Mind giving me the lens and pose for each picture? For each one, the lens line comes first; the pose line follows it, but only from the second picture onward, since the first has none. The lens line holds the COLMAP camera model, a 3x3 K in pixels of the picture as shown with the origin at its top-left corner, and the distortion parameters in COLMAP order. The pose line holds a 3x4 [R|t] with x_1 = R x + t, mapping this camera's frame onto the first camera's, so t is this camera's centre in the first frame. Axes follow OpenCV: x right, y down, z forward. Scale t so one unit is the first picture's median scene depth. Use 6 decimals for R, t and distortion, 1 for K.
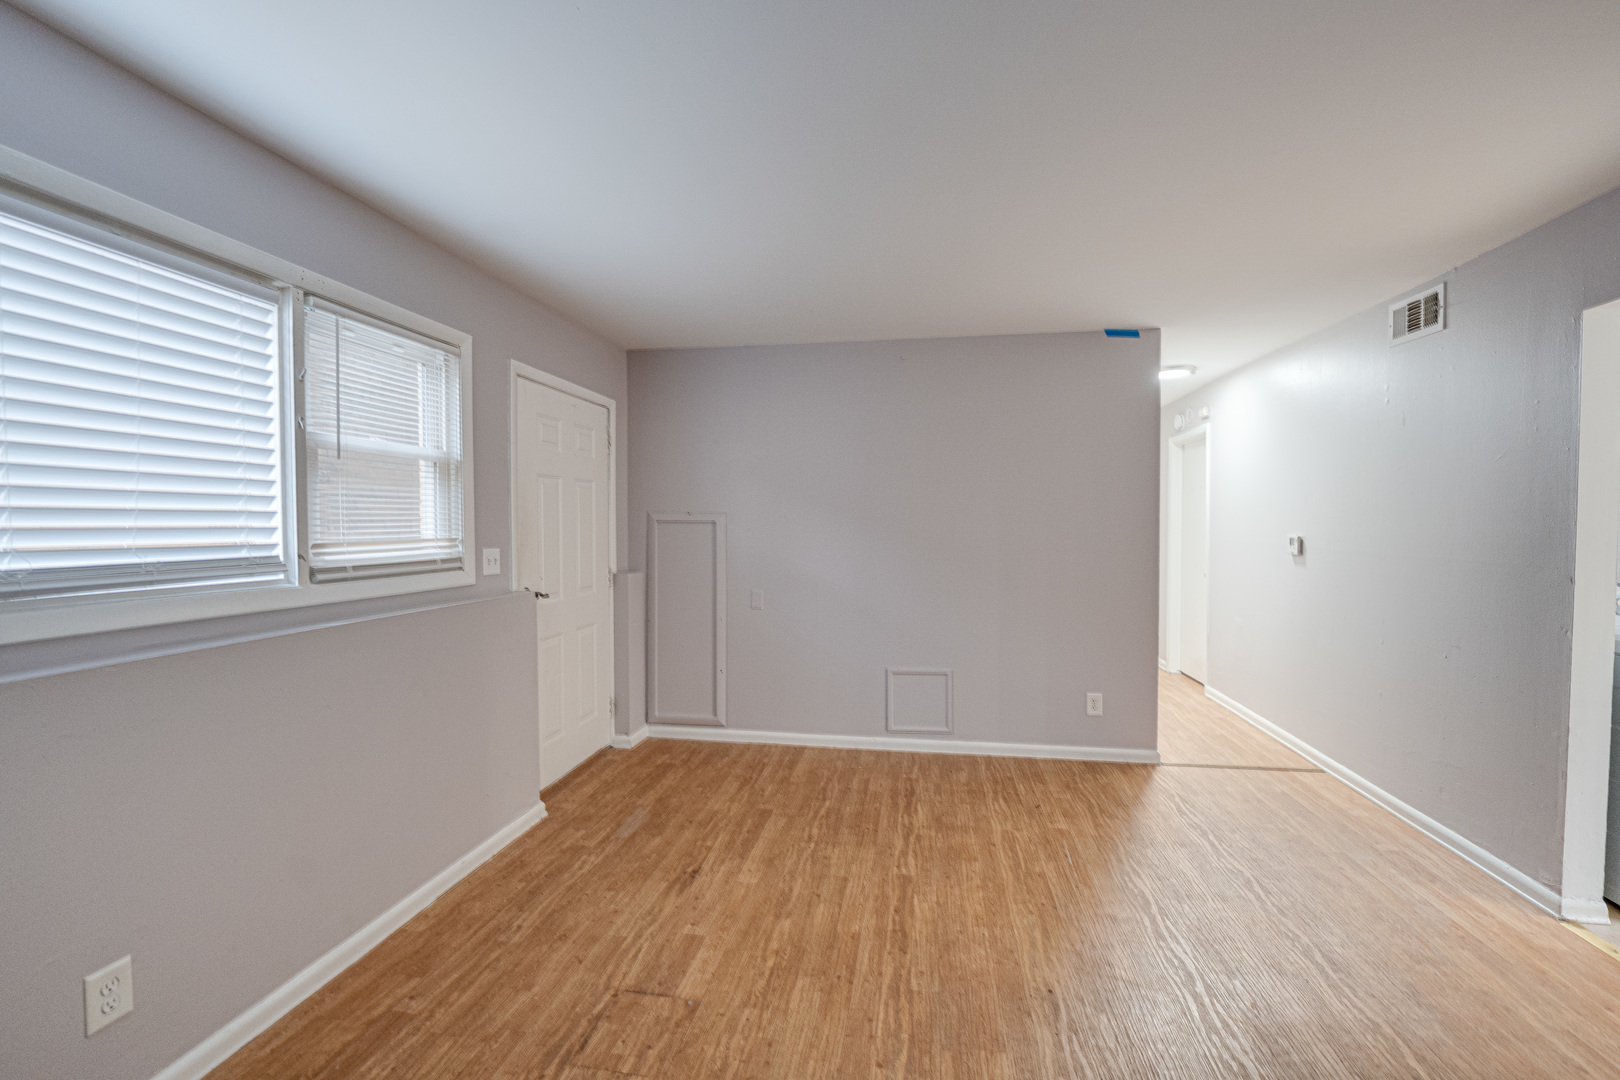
lens RADIAL K [[670.6, 0, 810.2], [0, 670.6, 546.4], [0, 0, 1]] dist [-0.013219, -0.000096]
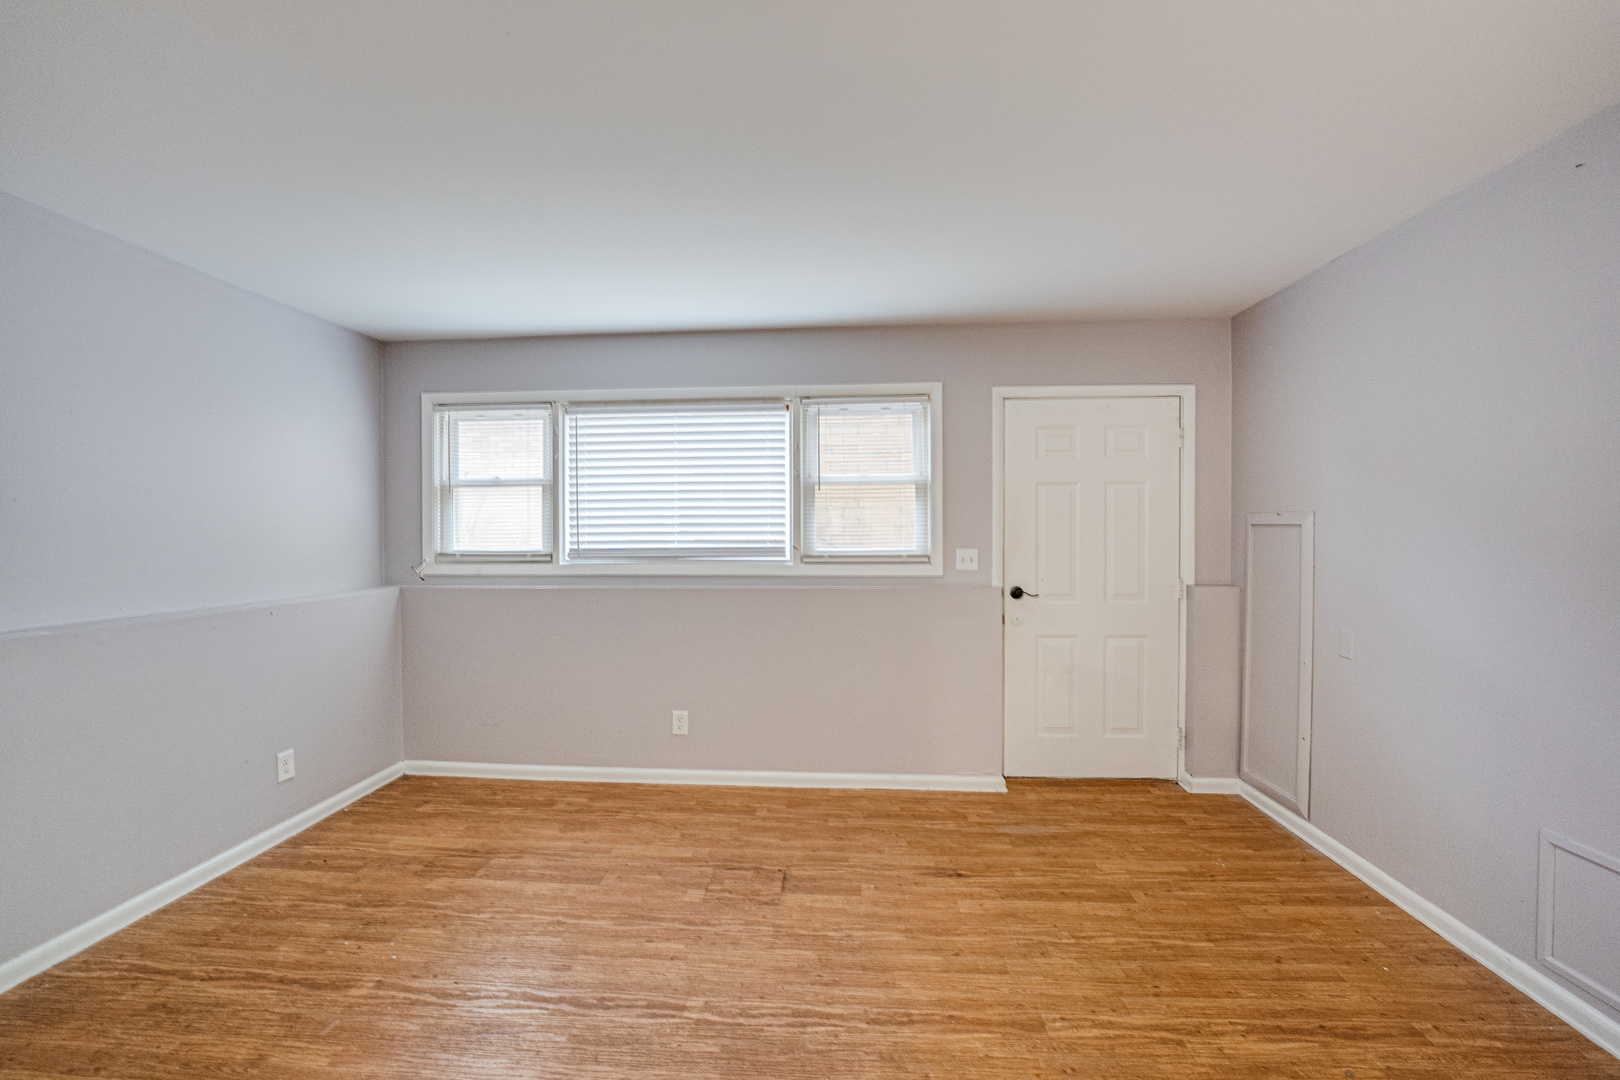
lens RADIAL K [[667.0, 0, 810.0], [0, 667.0, 540.0], [0, 0, 1]] dist [-0.012249, -0.000136]
pose [[0.111310, 0.014880, -0.993674, 0.740305], [-0.029186, 0.999506, 0.011698, -0.020552], [0.993357, 0.027699, 0.111689, 0.610769]]
